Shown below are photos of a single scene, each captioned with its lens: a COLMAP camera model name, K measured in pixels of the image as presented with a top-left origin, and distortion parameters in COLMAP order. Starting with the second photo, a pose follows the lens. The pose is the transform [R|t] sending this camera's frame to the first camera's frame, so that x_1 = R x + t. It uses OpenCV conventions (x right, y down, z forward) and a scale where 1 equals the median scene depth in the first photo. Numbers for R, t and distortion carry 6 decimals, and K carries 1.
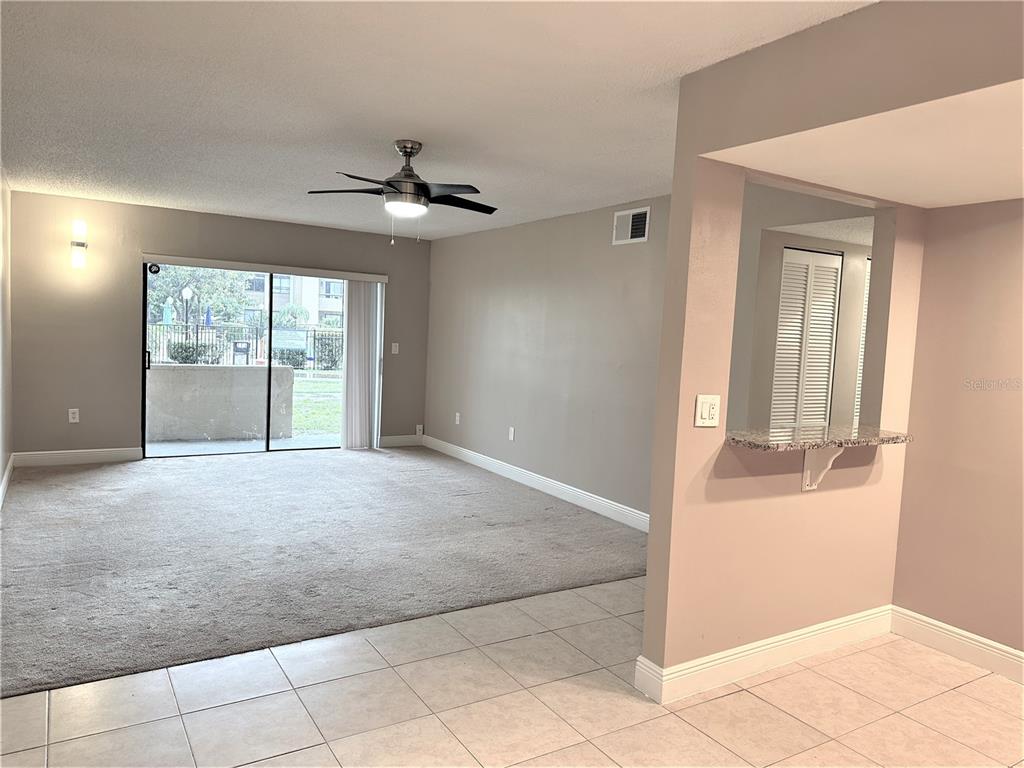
lens RADIAL K [[716.4, 0, 511.4], [0, 716.4, 380.3], [0, 0, 1]] dist [0.077701, -0.095850]
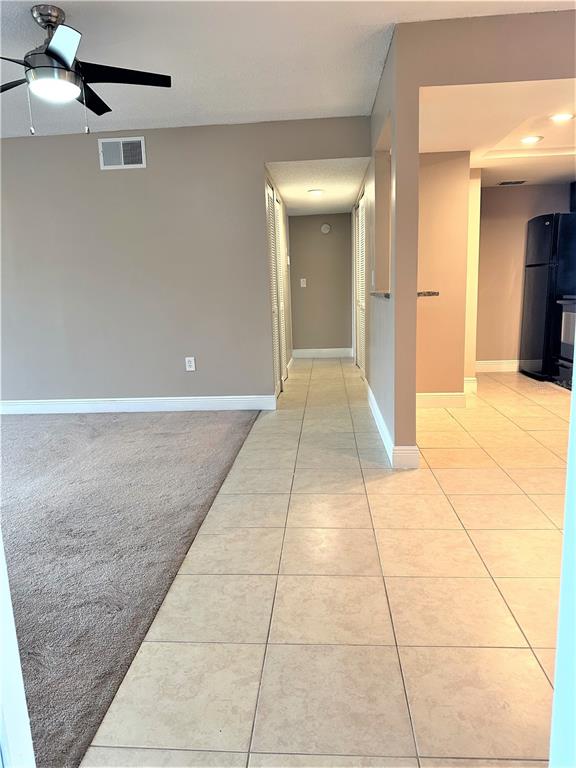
lens RADIAL K [[537.3, 0, 285.9], [0, 537.3, 388.2], [0, 0, 1]] dist [0.077701, -0.095850]
pose [[0.584748, -0.218677, 0.781185, -0.637346], [0.121480, 0.975728, 0.182202, 0.029039], [-0.802067, -0.011644, 0.597120, 0.421583]]
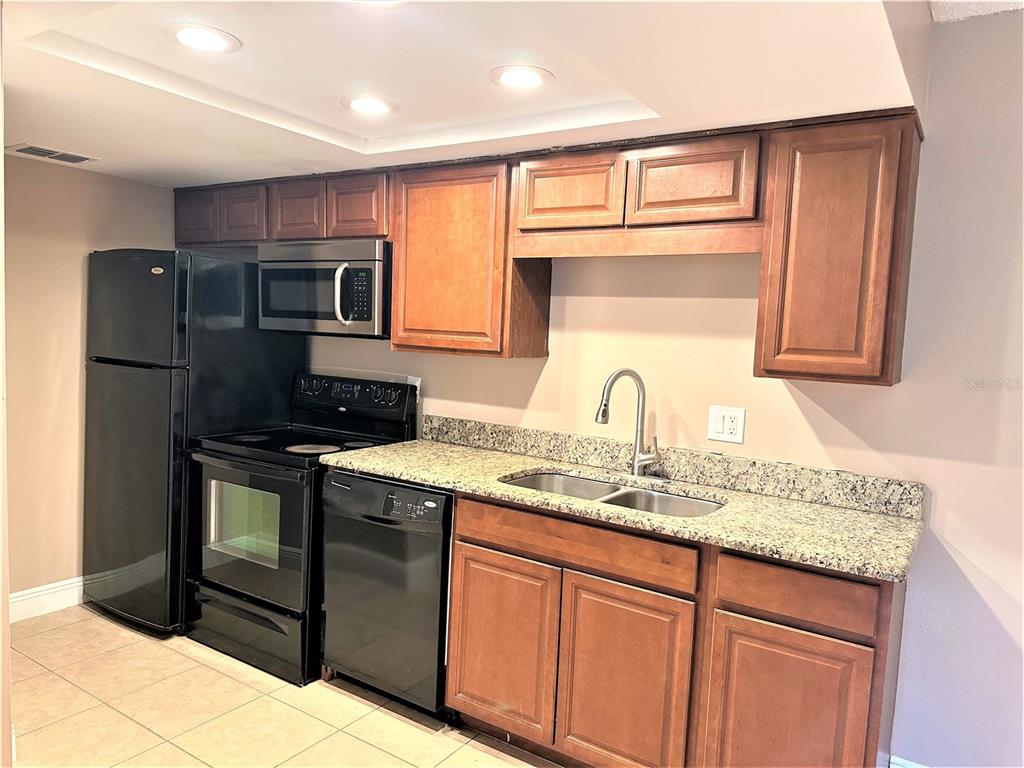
lens RADIAL K [[716.4, 0, 515.8], [0, 716.4, 385.1], [0, 0, 1]] dist [0.077701, -0.095850]
pose [[-0.426115, -0.138672, 0.893978, 0.119694], [-0.002008, 0.988325, 0.152349, -0.051698], [-0.904667, 0.063123, -0.421418, 0.739092]]
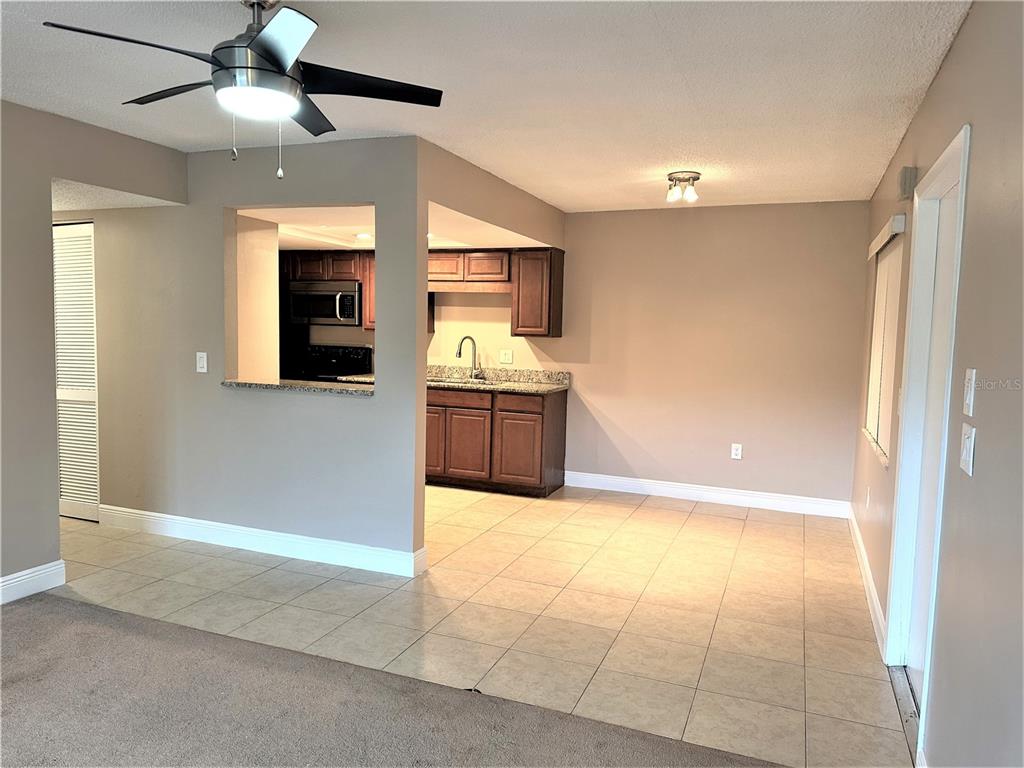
lens RADIAL K [[716.4, 0, 512.6], [0, 716.4, 385.9], [0, 0, 1]] dist [0.077701, -0.095850]
pose [[-0.596068, -0.130451, 0.792266, -0.794475], [0.002304, 0.986432, 0.164154, -0.130040], [-0.802931, 0.099673, -0.587680, 1.314733]]
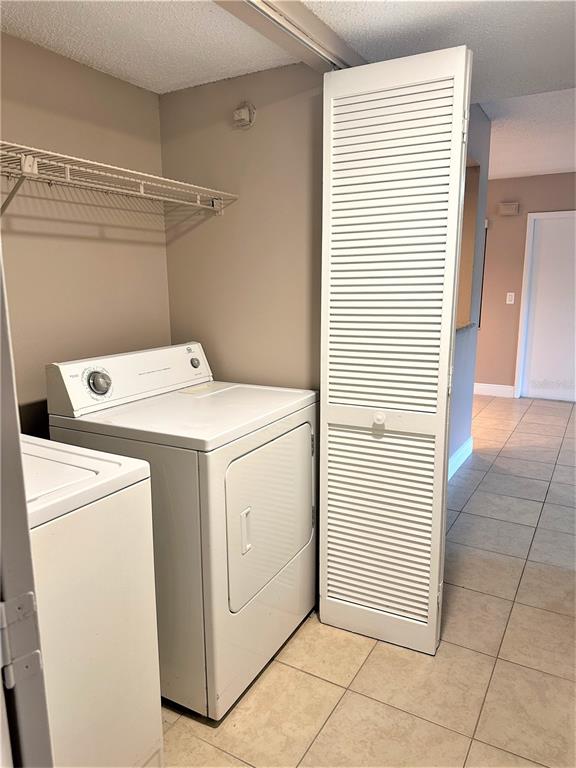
lens RADIAL K [[537.3, 0, 293.2], [0, 537.3, 389.3], [0, 0, 1]] dist [0.077701, -0.095850]
pose [[-0.879443, 0.048902, -0.473485, 1.033562], [-0.071286, 0.969960, 0.232584, -0.035927], [0.470636, 0.238297, -0.849539, 1.600532]]
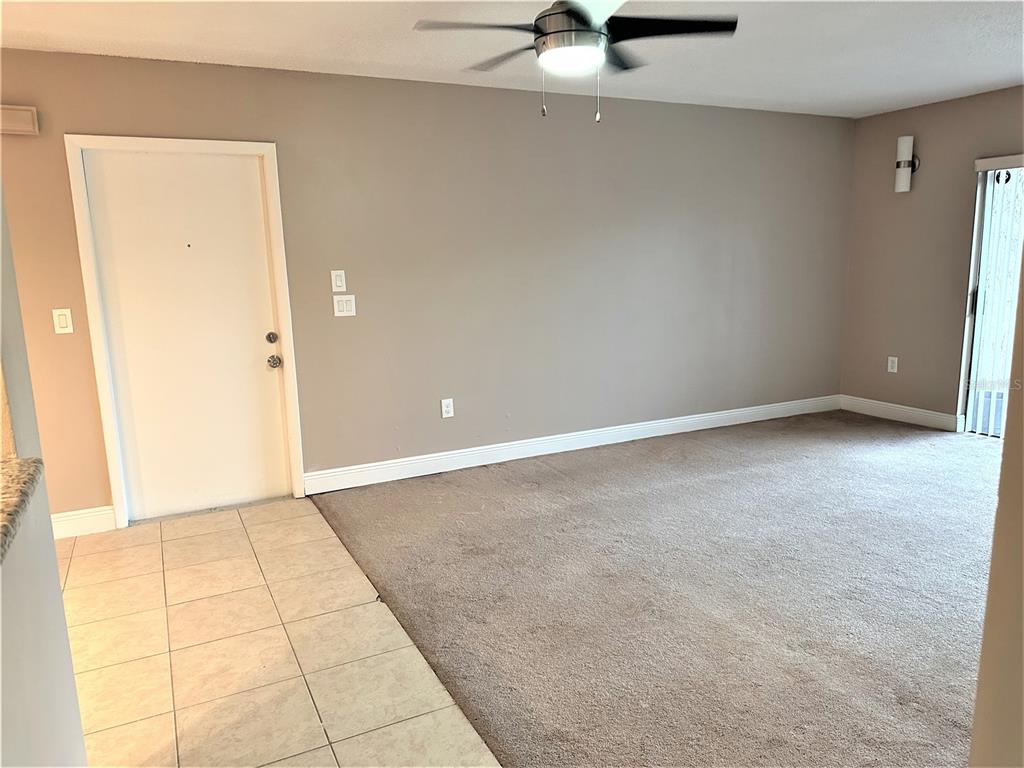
lens RADIAL K [[716.4, 0, 514.0], [0, 716.4, 385.4], [0, 0, 1]] dist [0.077701, -0.095850]
pose [[-0.085774, 0.139205, -0.986542, 0.587914], [-0.052400, 0.988190, 0.143993, -0.055906], [0.994936, 0.064046, -0.077467, 1.129166]]
